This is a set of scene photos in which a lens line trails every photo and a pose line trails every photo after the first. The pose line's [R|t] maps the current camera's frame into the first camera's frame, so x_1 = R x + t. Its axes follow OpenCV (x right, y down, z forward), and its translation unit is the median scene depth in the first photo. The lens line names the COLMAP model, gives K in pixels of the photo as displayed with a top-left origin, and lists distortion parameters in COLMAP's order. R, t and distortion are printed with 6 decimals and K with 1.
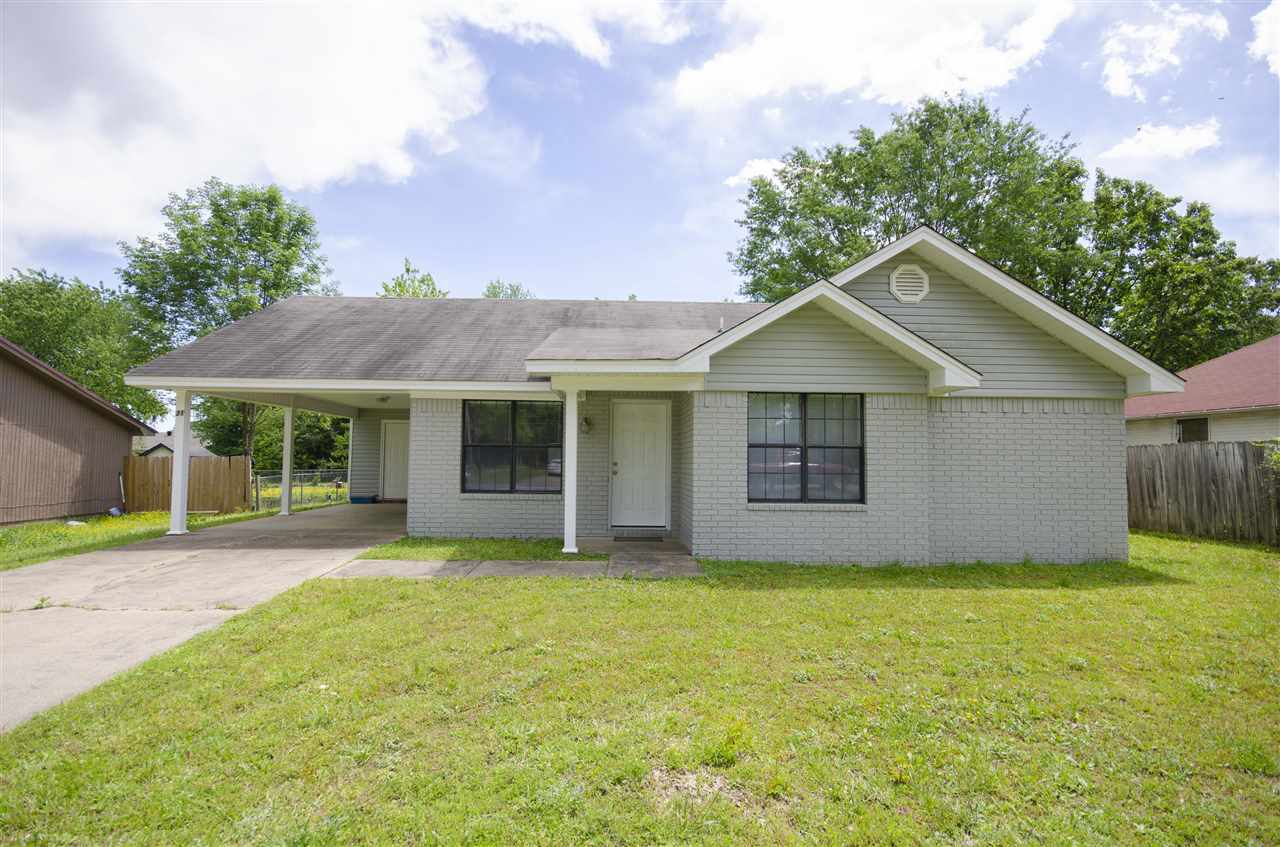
lens RADIAL K [[558.2, 0, 640.0], [0, 558.2, 423.5], [0, 0, 1]] dist [0.038891, -0.040984]
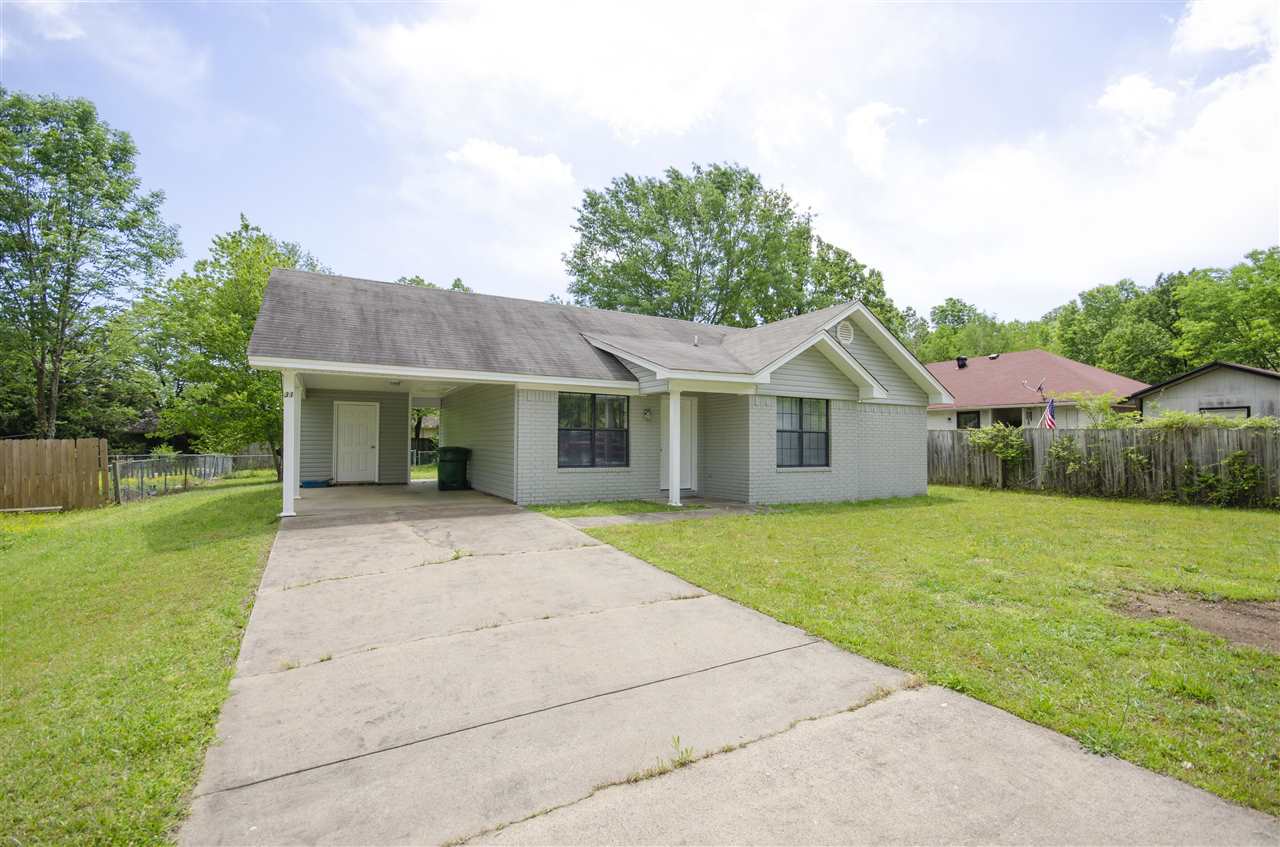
lens RADIAL K [[558.4, 0, 634.1], [0, 558.4, 428.9], [0, 0, 1]] dist [-0.000425, -0.011795]
pose [[0.886795, 0.006920, 0.462112, -0.691517], [-0.025410, 0.999105, 0.033802, -0.006760], [-0.461464, -0.041717, 0.886177, -0.147944]]
